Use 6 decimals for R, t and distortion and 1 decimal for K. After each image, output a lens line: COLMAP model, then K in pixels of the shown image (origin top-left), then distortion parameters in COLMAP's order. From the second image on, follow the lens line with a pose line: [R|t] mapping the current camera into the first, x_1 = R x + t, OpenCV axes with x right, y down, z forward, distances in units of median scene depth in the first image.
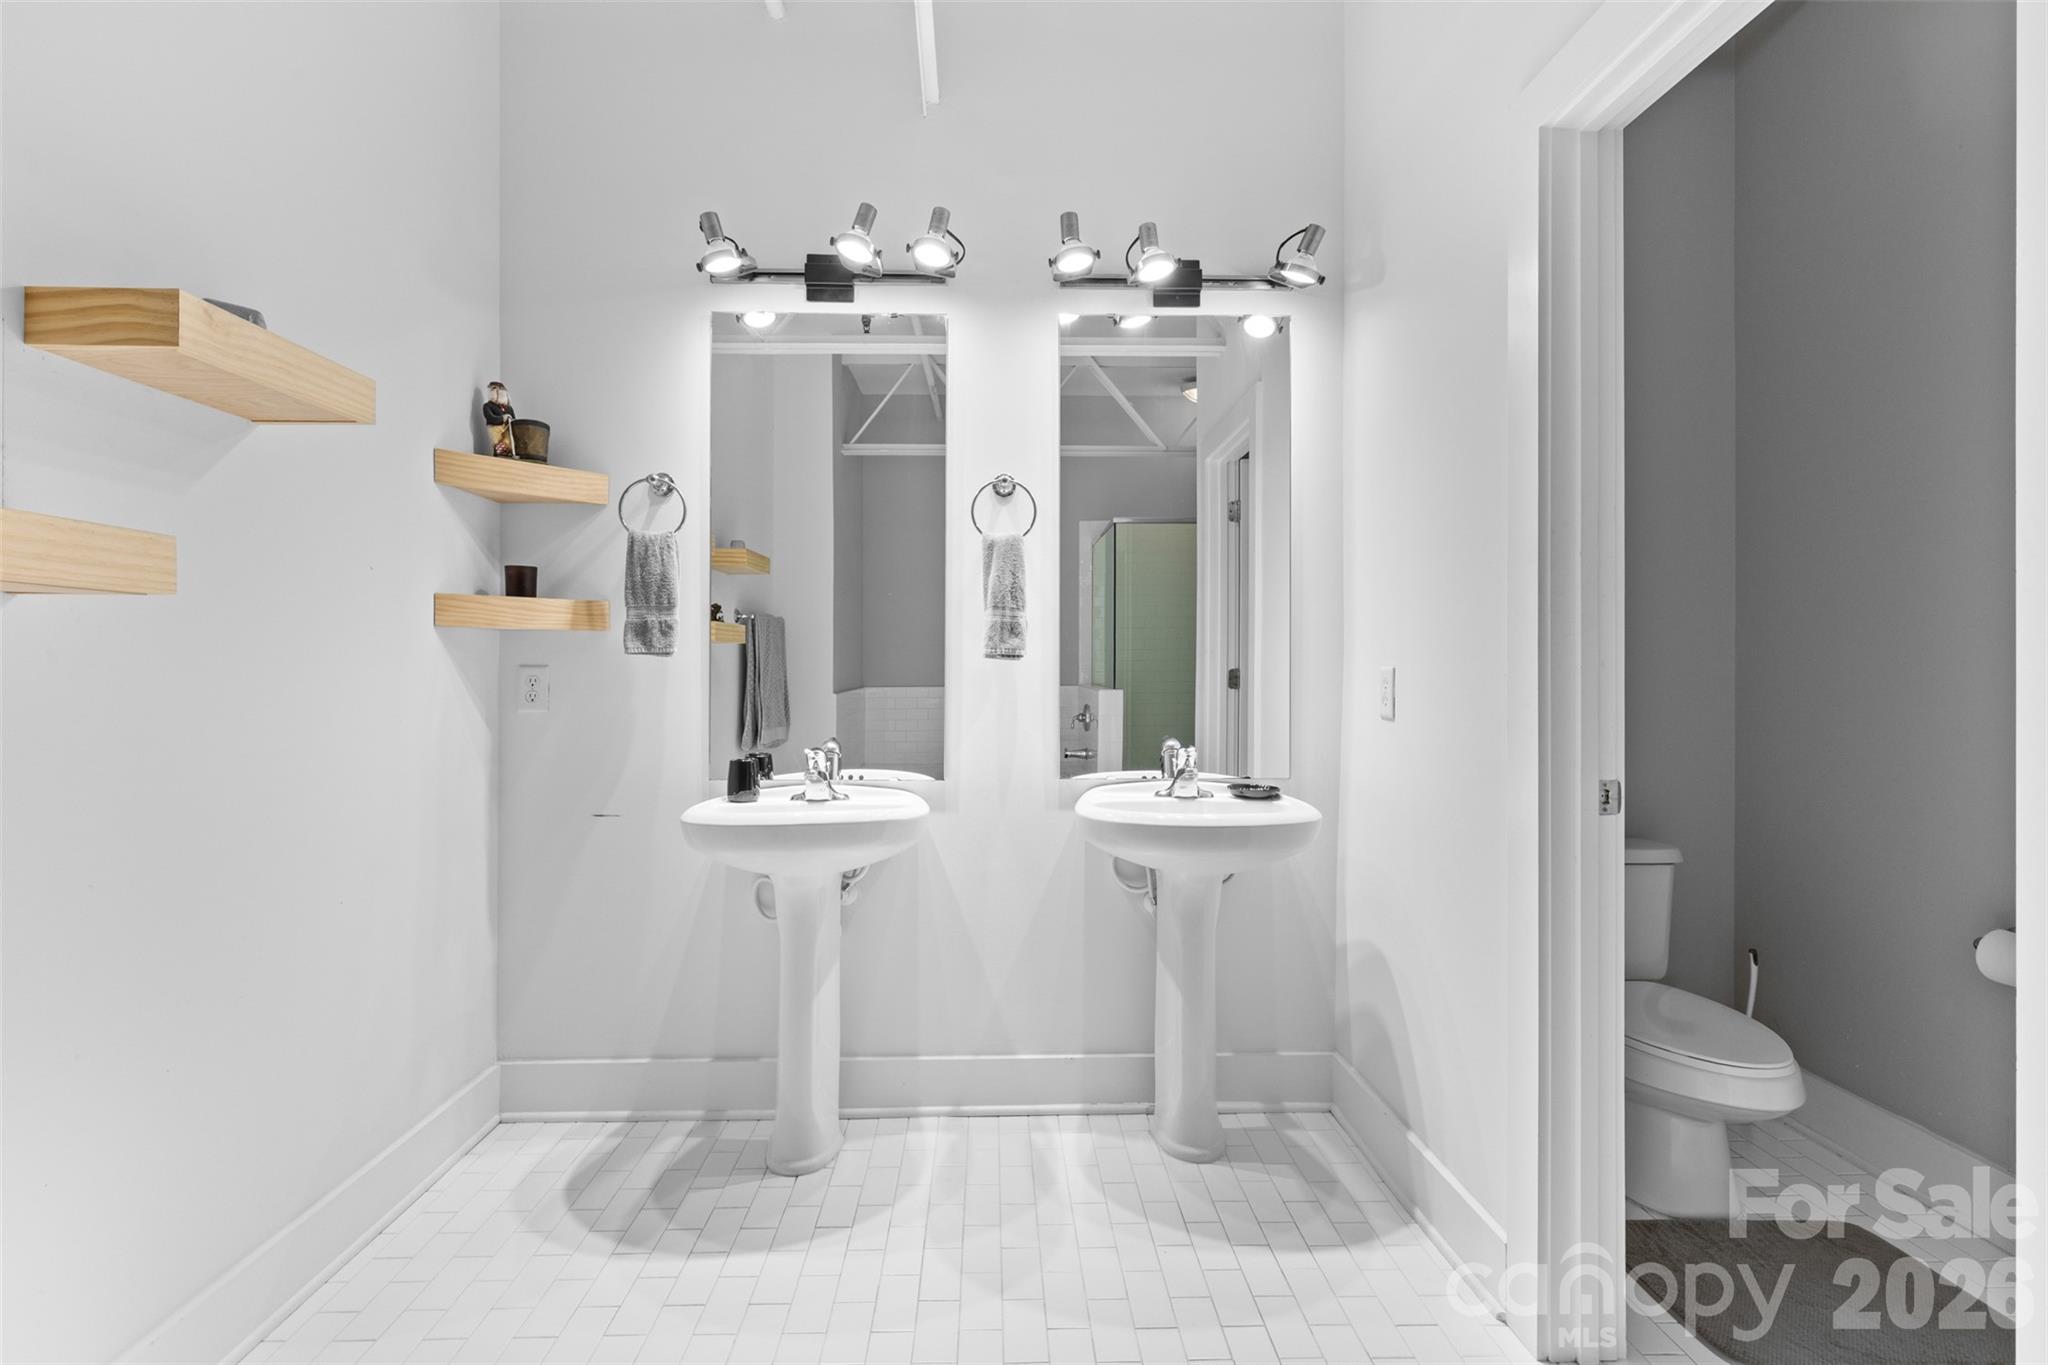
lens RADIAL K [[920.2, 0, 1015.4], [0, 920.2, 678.6], [0, 0, 1]] dist [0.002470, -0.000841]
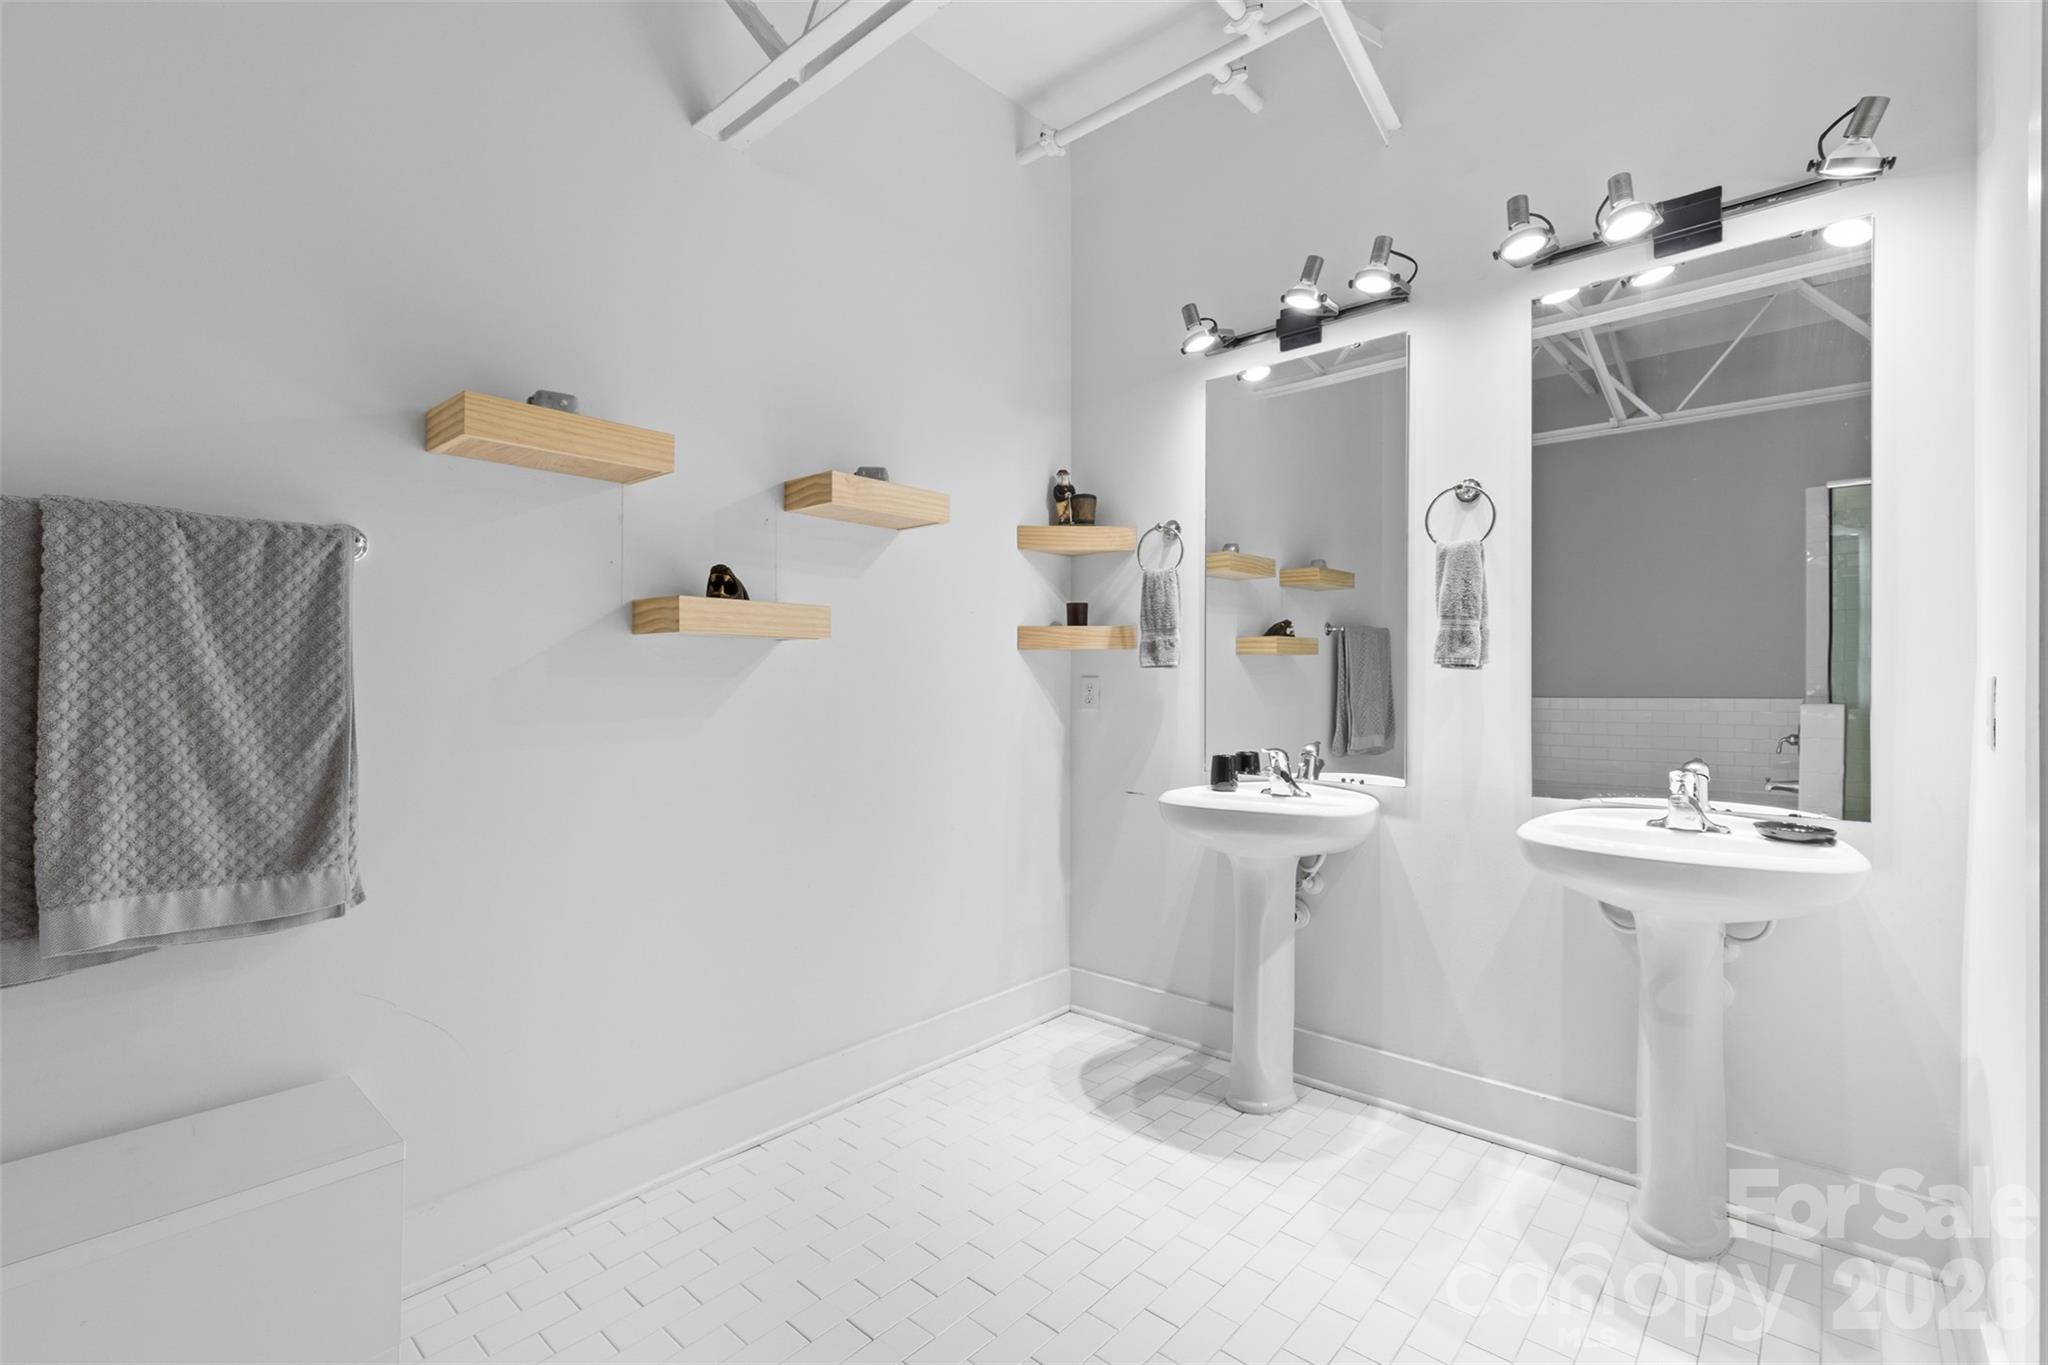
lens RADIAL K [[906.4, 0, 1026.4], [0, 906.4, 697.1], [0, 0, 1]] dist [0.001540, -0.006352]
pose [[0.729282, 0.013082, -0.684088, 0.318310], [-0.006487, 0.999904, 0.012206, 0.000259], [0.684182, -0.004464, 0.729297, -0.023554]]
